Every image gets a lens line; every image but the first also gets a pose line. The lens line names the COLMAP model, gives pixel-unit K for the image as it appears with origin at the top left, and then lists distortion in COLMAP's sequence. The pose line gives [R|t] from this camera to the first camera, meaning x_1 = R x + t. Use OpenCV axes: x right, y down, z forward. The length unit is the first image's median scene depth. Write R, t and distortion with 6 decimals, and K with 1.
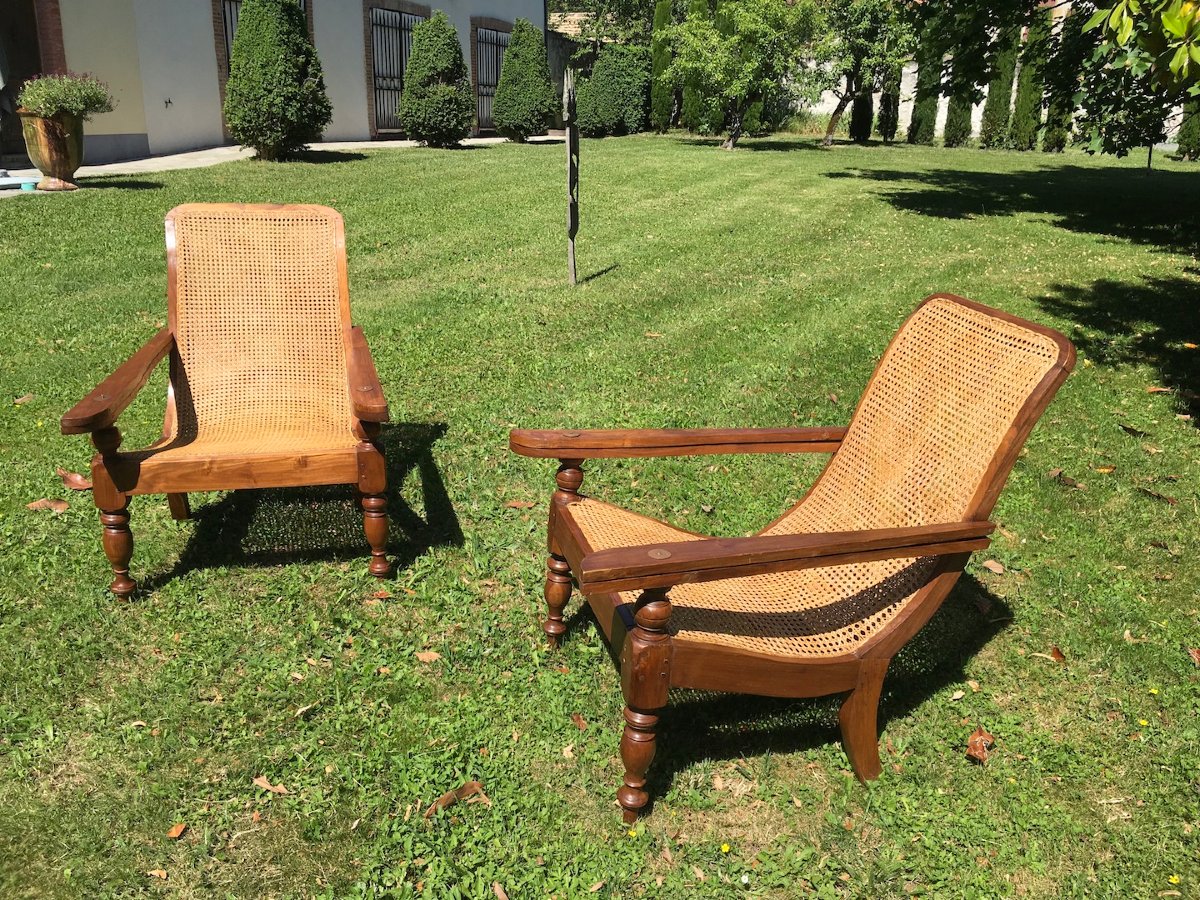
lens RADIAL K [[1022.4, 0, 600.0], [0, 1022.4, 450.0], [0, 0, 1]] dist [0.088948, -0.138025]
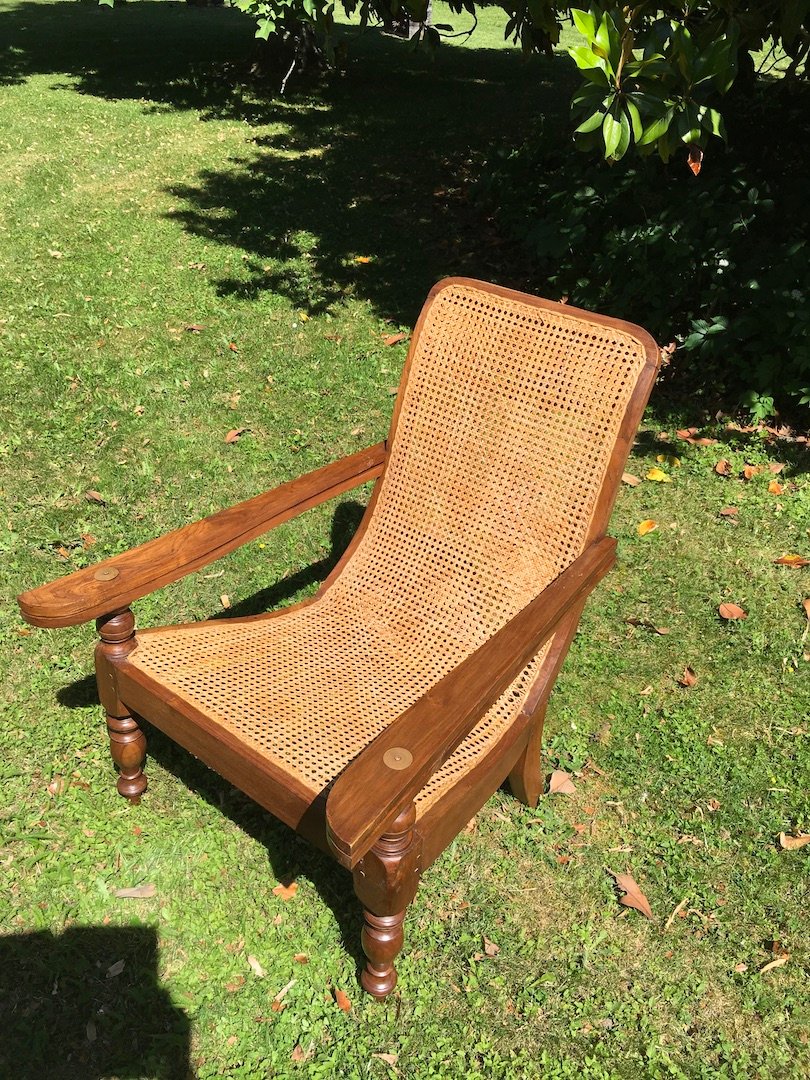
lens RADIAL K [[920.1, 0, 405.0], [0, 920.1, 540.0], [0, 0, 1]] dist [0.088948, -0.138025]
pose [[0.699016, -0.402352, 0.591176, -0.000710], [0.230240, 0.909306, 0.346631, -0.048284], [-0.677028, -0.106188, 0.728256, 0.106662]]
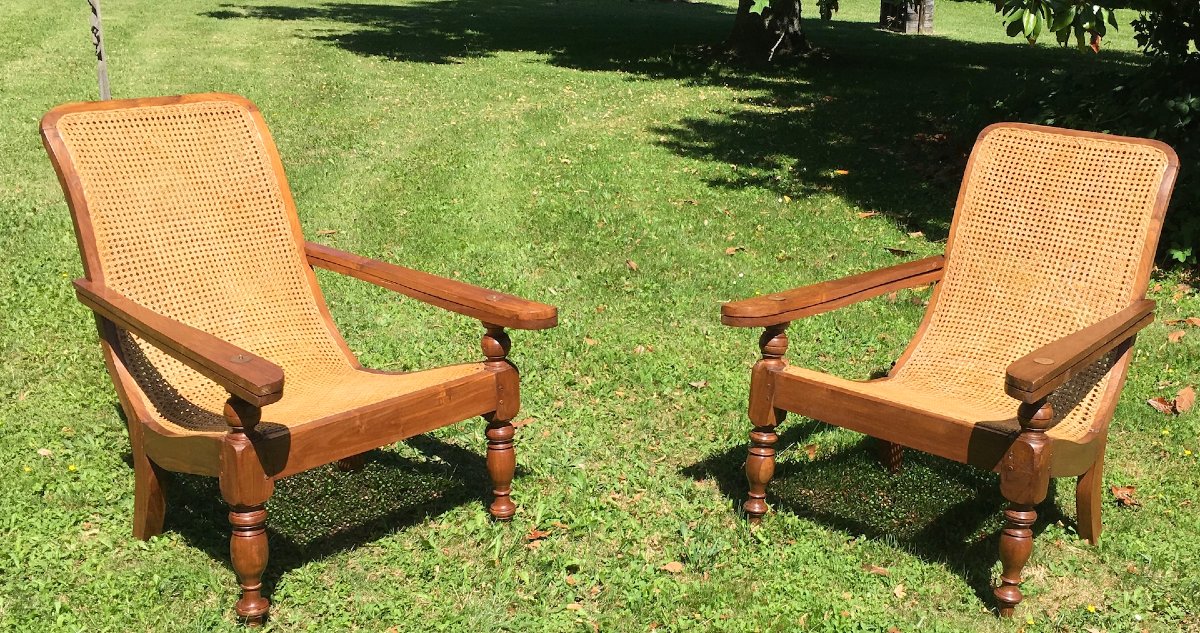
lens RADIAL K [[1394.2, 0, 680.4], [0, 1394.2, 325.0], [0, 0, 1]] dist [0.115190, -0.221418]
pose [[0.803504, -0.171281, 0.570126, -0.114138], [0.192843, 0.980962, 0.022924, -0.005070], [-0.563198, 0.091525, 0.821237, -0.005773]]
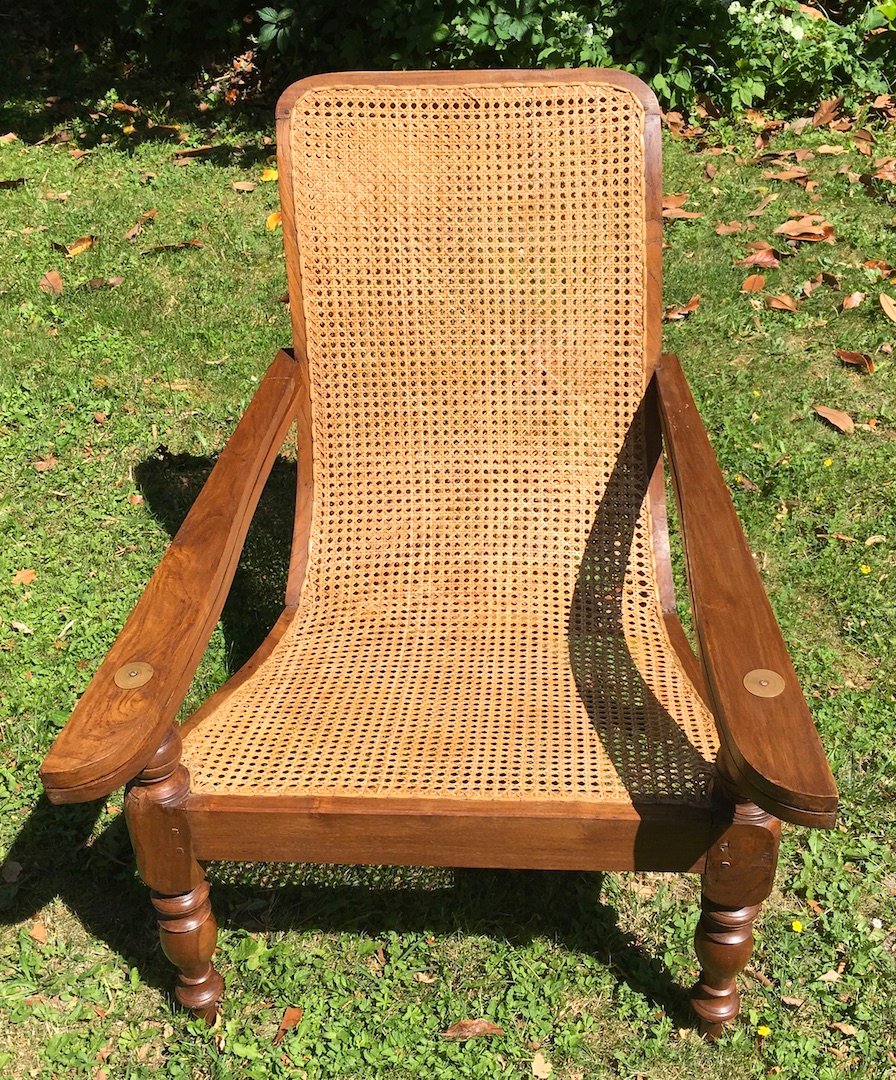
lens RADIAL K [[1225.3, 0, 448.0], [0, 1225.3, 540.0], [0, 0, 1]] dist [0.029063, 0.020416]
pose [[0.307363, -0.630322, 0.712897, -0.042390], [0.366453, 0.769787, 0.522628, -0.038136], [-0.878203, 0.100606, 0.467587, 0.082342]]
